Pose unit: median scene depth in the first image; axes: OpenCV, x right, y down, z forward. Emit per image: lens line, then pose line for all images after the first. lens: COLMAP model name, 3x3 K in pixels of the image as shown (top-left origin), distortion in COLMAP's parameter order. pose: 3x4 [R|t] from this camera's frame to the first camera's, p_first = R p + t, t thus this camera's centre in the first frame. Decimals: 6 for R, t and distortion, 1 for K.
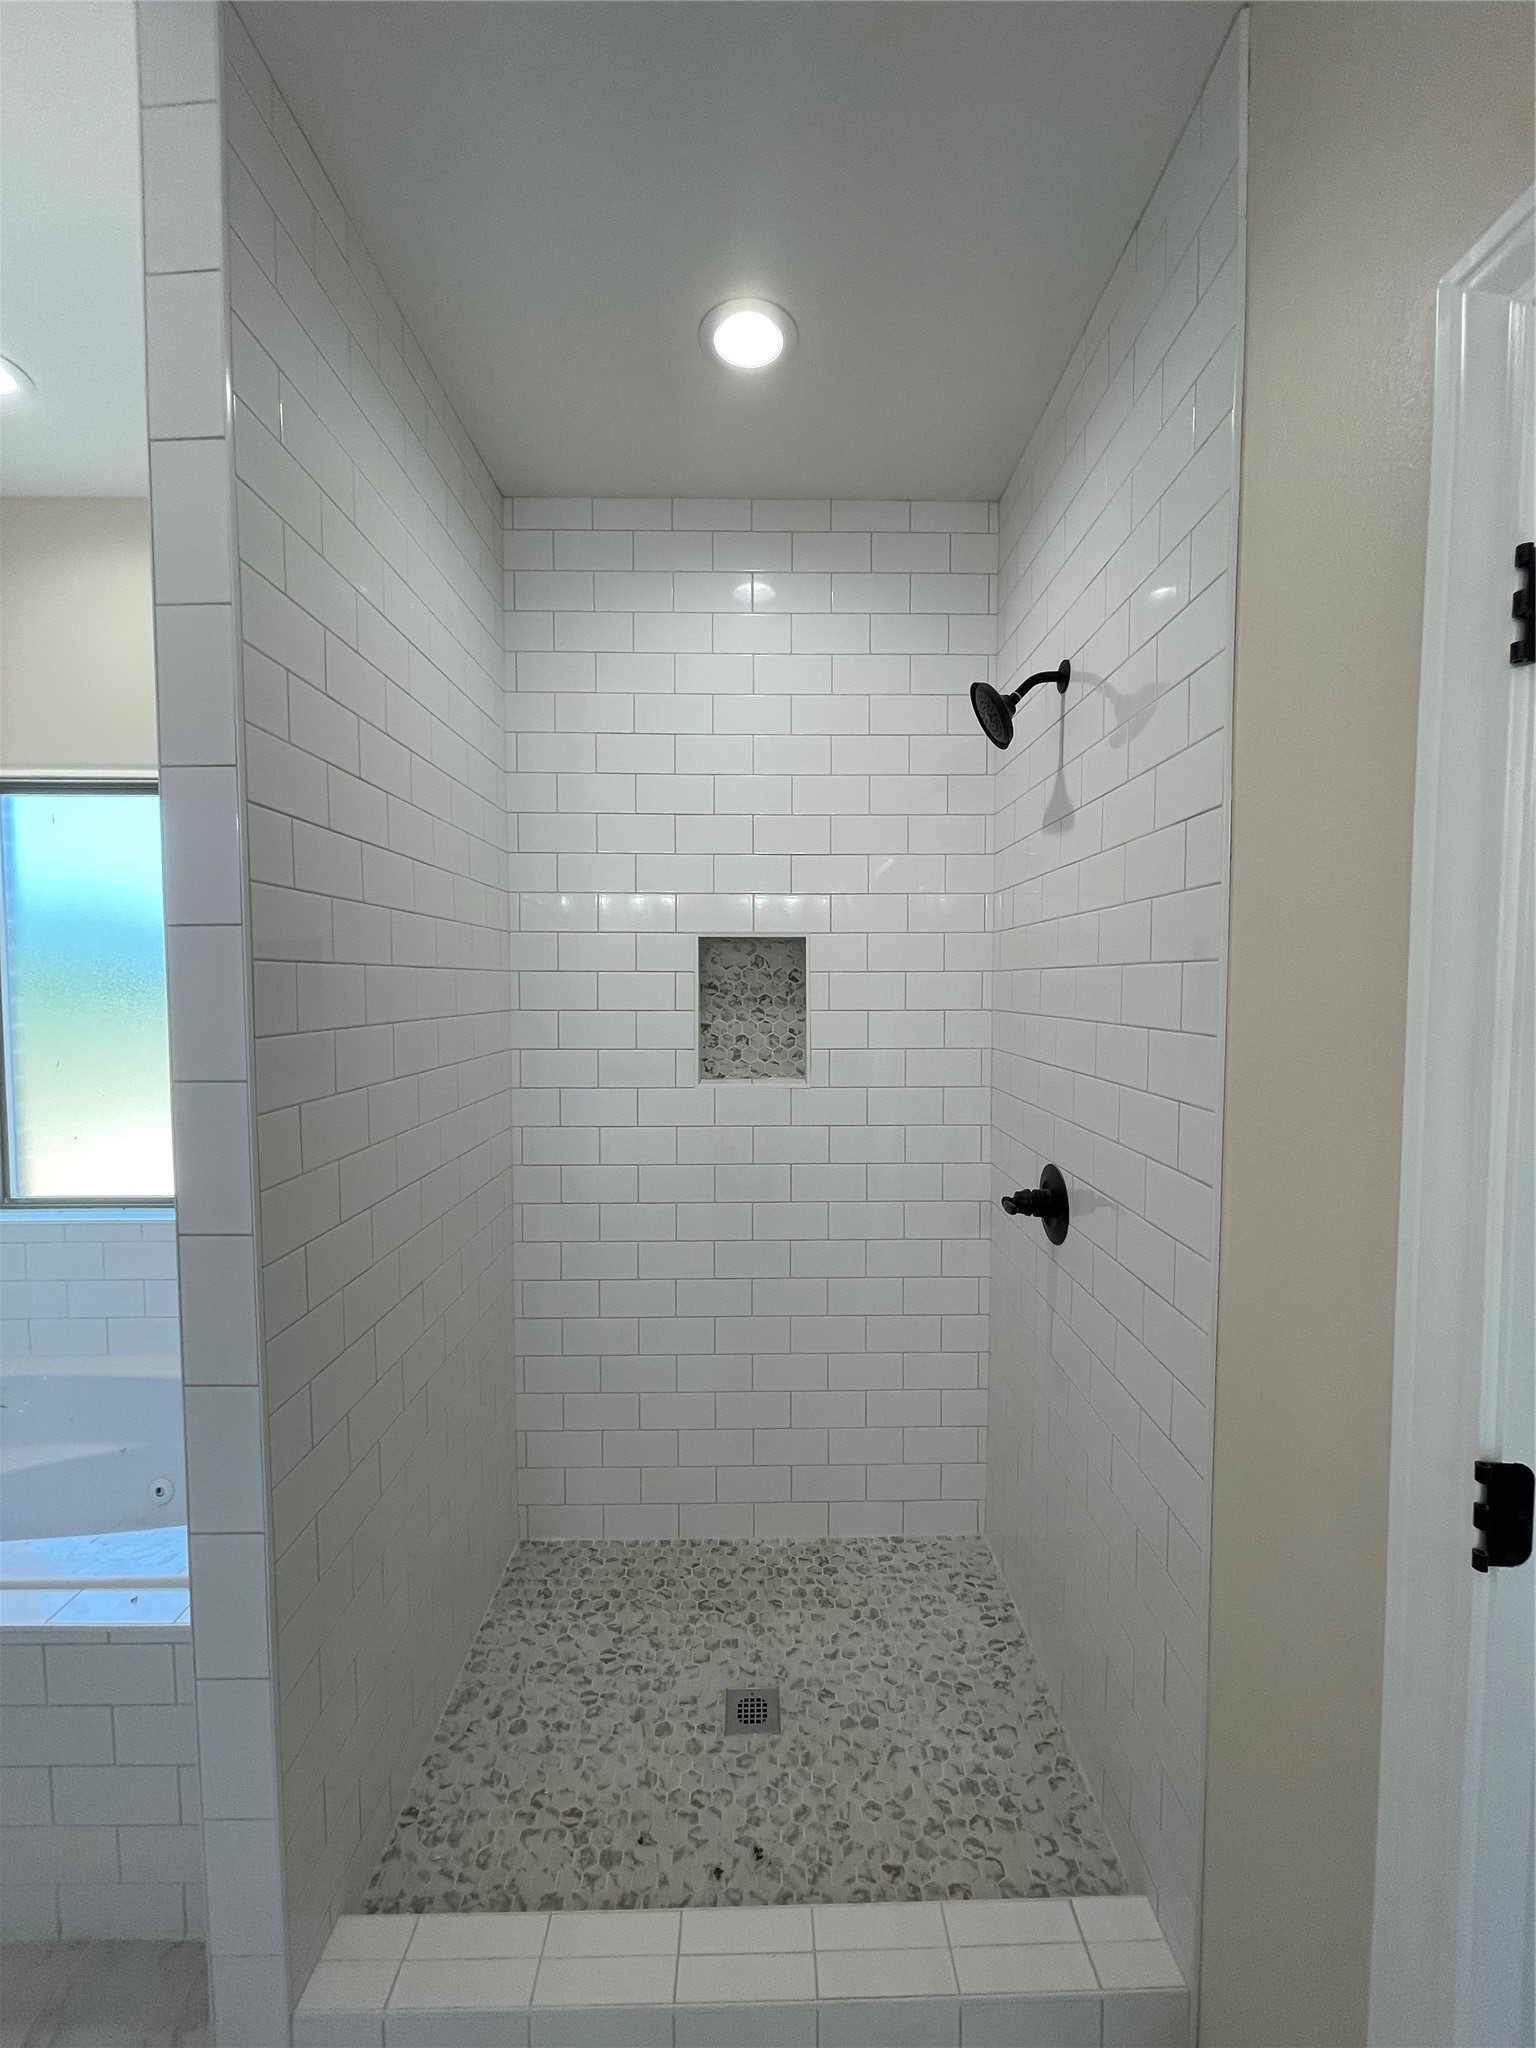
lens RADIAL K [[826.4, 0, 770.5], [0, 826.4, 1026.7], [0, 0, 1]] dist [0.001952, 0.000184]
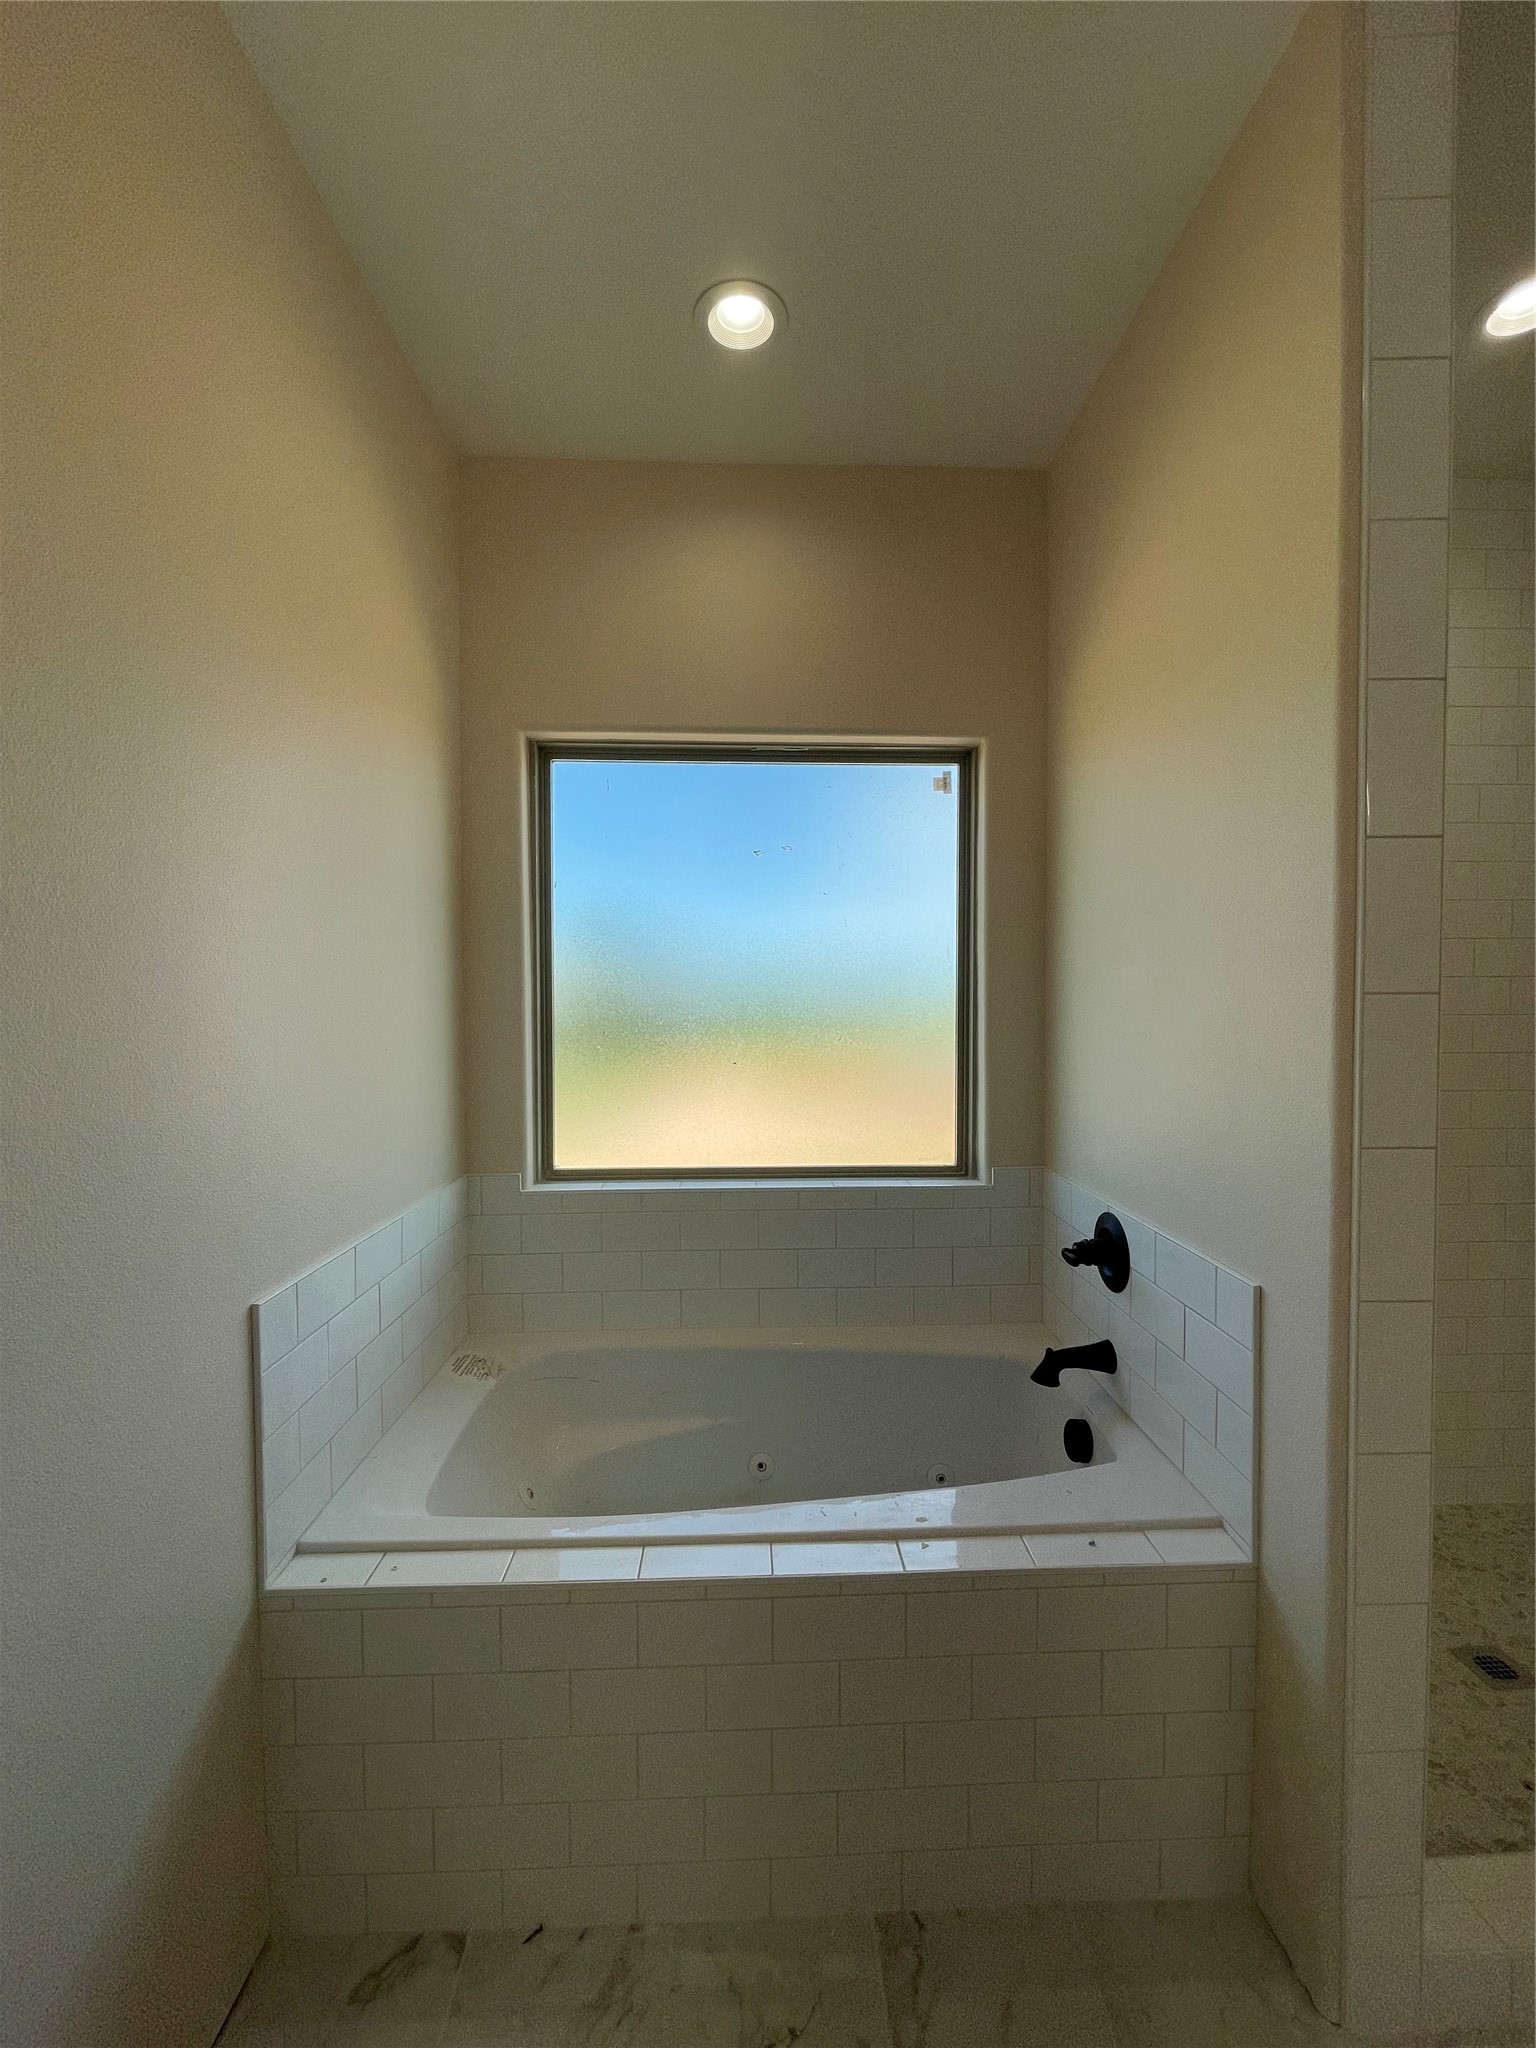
lens RADIAL K [[826.4, 0, 784.8], [0, 826.4, 1018.9], [0, 0, 1]] dist [0.001952, 0.000184]
pose [[0.999627, 0.002126, 0.027245, -0.904591], [-0.001398, 0.999642, -0.026733, 0.078079], [-0.027292, 0.026685, 0.999271, 0.011012]]
